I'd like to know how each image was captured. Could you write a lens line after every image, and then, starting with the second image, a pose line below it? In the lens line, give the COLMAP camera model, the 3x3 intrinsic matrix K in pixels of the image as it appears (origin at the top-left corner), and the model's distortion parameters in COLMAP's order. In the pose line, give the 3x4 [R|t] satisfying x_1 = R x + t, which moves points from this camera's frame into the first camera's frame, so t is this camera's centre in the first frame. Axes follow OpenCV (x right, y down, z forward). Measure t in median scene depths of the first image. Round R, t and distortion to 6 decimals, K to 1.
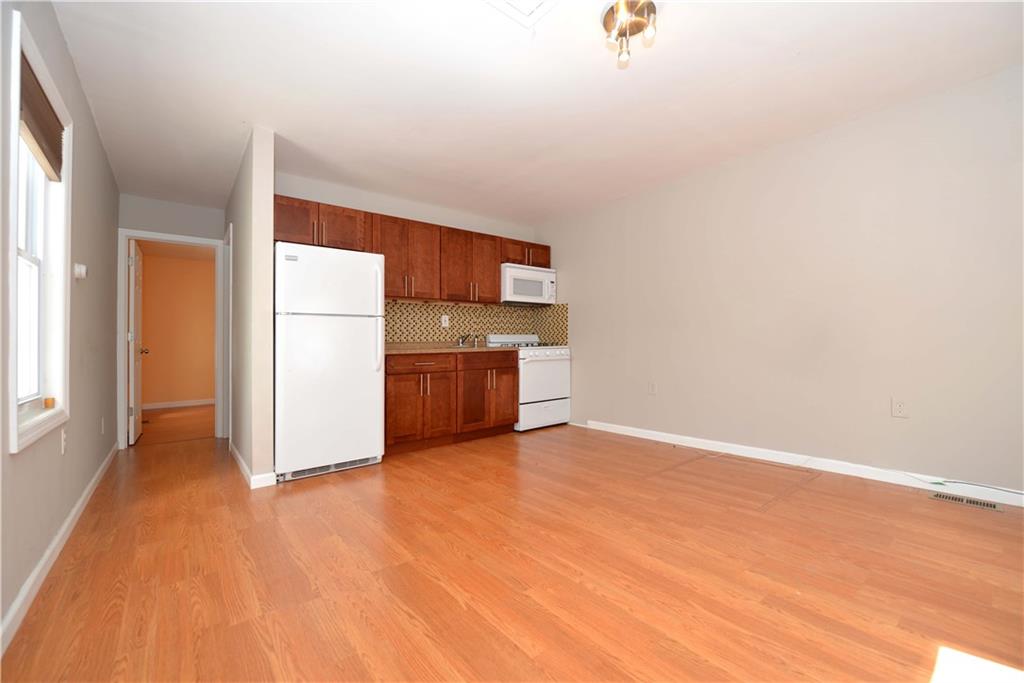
lens RADIAL K [[376.0, 0, 513.5], [0, 376.0, 337.3], [0, 0, 1]] dist [-0.008568, -0.000100]
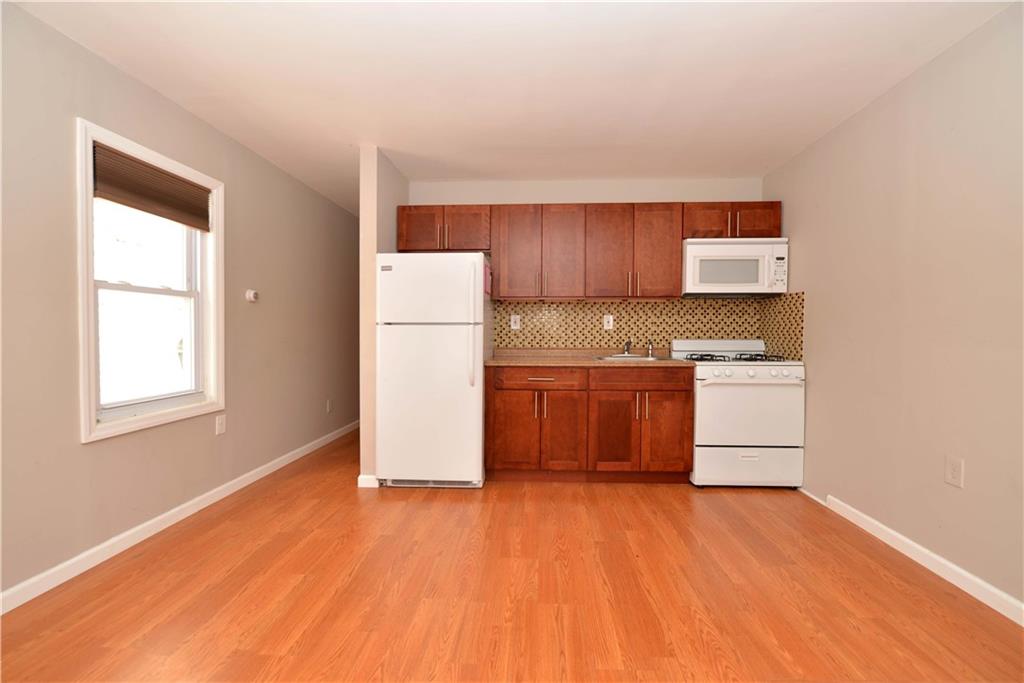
lens RADIAL K [[398.0, 0, 537.9], [0, 398.0, 332.5], [0, 0, 1]] dist [-0.008401, -0.000120]
pose [[0.772891, 0.018213, -0.634277, 0.255083], [-0.006802, 0.999768, 0.020419, -0.040630], [0.634502, -0.011467, 0.772836, 0.274657]]
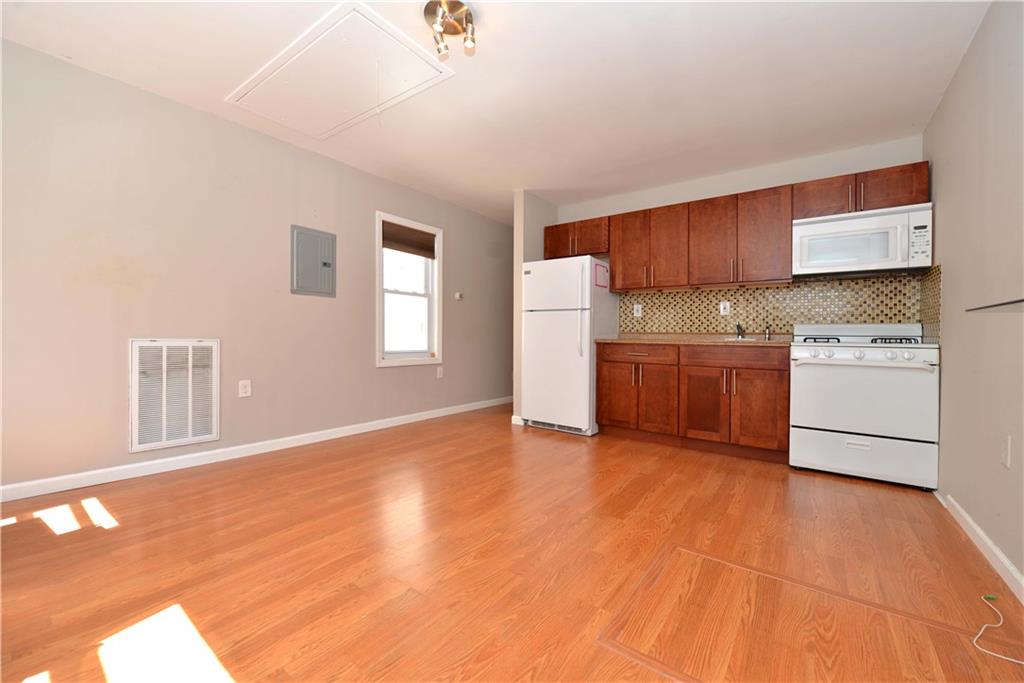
lens RADIAL K [[398.0, 0, 537.9], [0, 398.0, 332.5], [0, 0, 1]] dist [-0.008401, -0.000120]
pose [[0.320829, 0.011350, -0.947069, 0.563446], [-0.003975, 0.999936, 0.010637, 0.002794], [0.947129, 0.000352, 0.320853, 0.345512]]
